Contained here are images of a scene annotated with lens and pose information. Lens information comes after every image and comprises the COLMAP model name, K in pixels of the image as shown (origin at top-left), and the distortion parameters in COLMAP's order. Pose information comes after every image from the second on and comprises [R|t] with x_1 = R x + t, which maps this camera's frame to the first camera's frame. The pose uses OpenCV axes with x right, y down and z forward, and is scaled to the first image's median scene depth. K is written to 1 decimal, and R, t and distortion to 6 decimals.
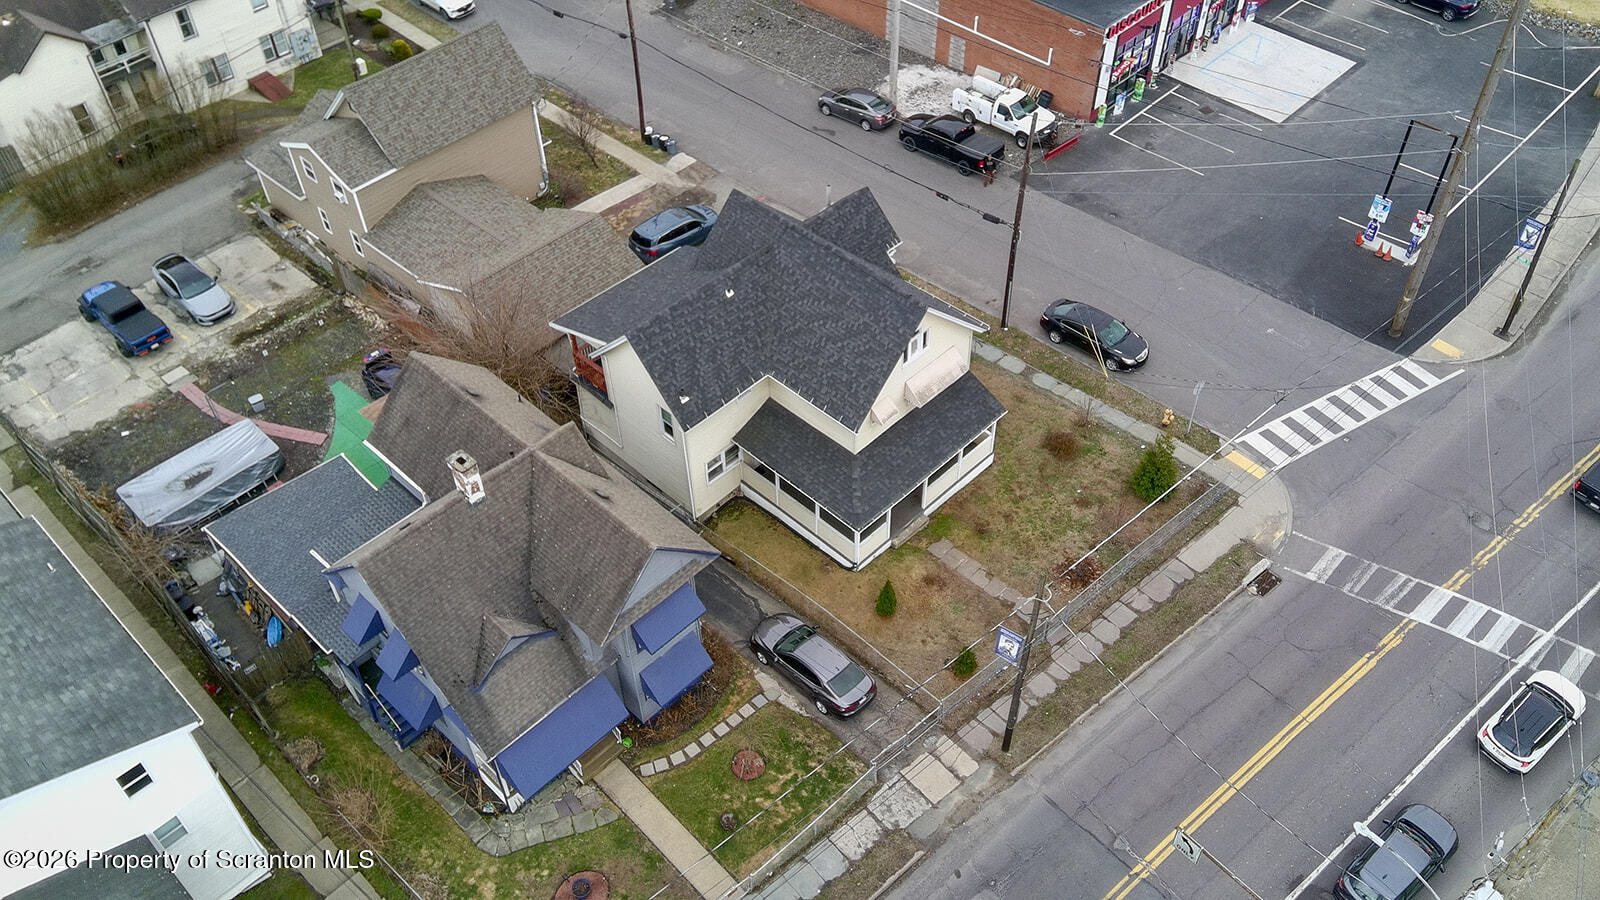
lens RADIAL K [[1322.1, 0, 809.4], [0, 1322.1, 444.3], [0, 0, 1]] dist [0.061956, -0.034235]
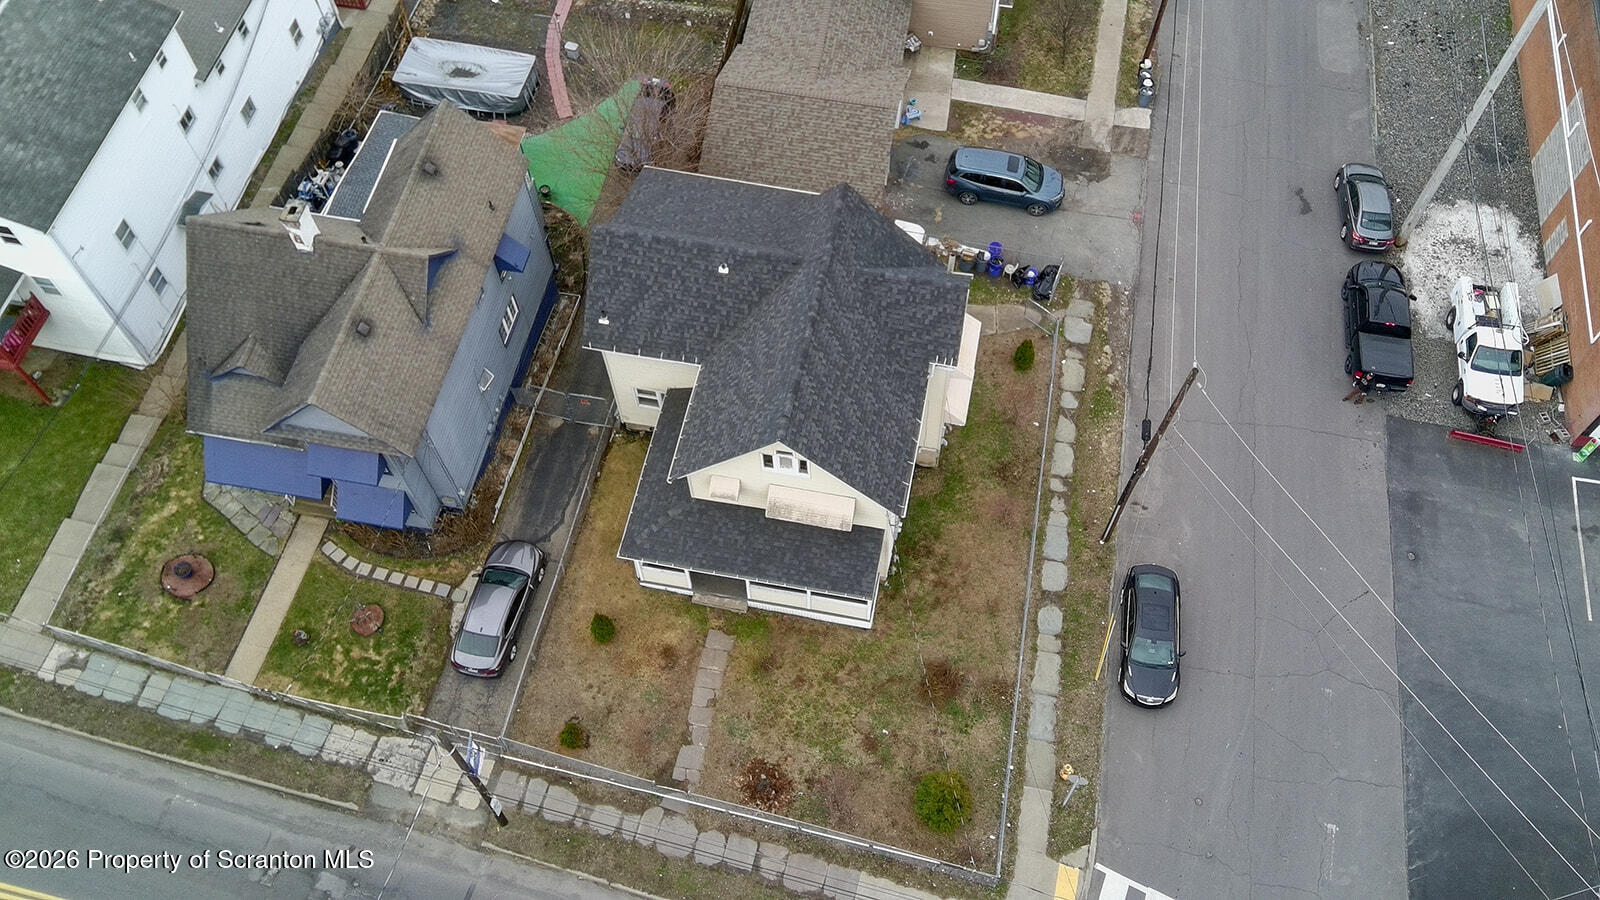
lens RADIAL K [[1313.6, 0, 824.8], [0, 1313.6, 445.2], [0, 0, 1]] dist [0.073396, -0.087471]
pose [[0.547479, 0.725045, -0.417823, 0.423591], [-0.602184, 0.688051, 0.404921, -0.424604], [0.581069, 0.029921, 0.813304, 0.325280]]
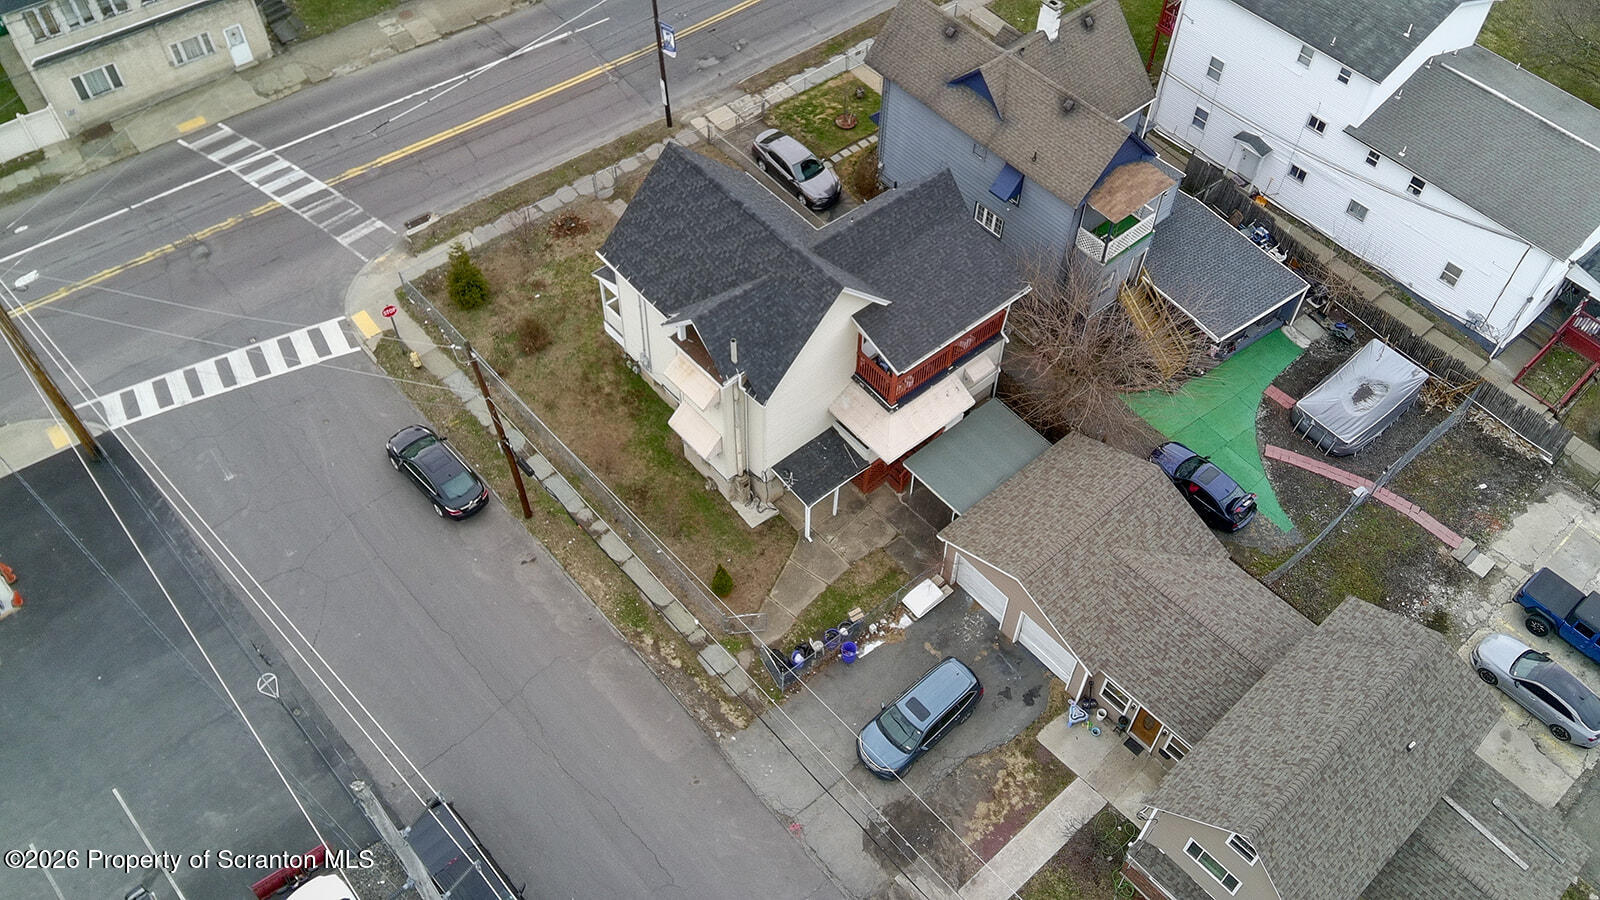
lens RADIAL K [[1322.1, 0, 806.0], [0, 1322.1, 458.3], [0, 0, 1]] dist [0.061956, -0.034235]
pose [[-0.996615, -0.073616, 0.036590, -0.073803], [0.047931, -0.158728, 0.986158, -1.133368], [-0.066789, 0.984574, 0.161719, 1.003548]]
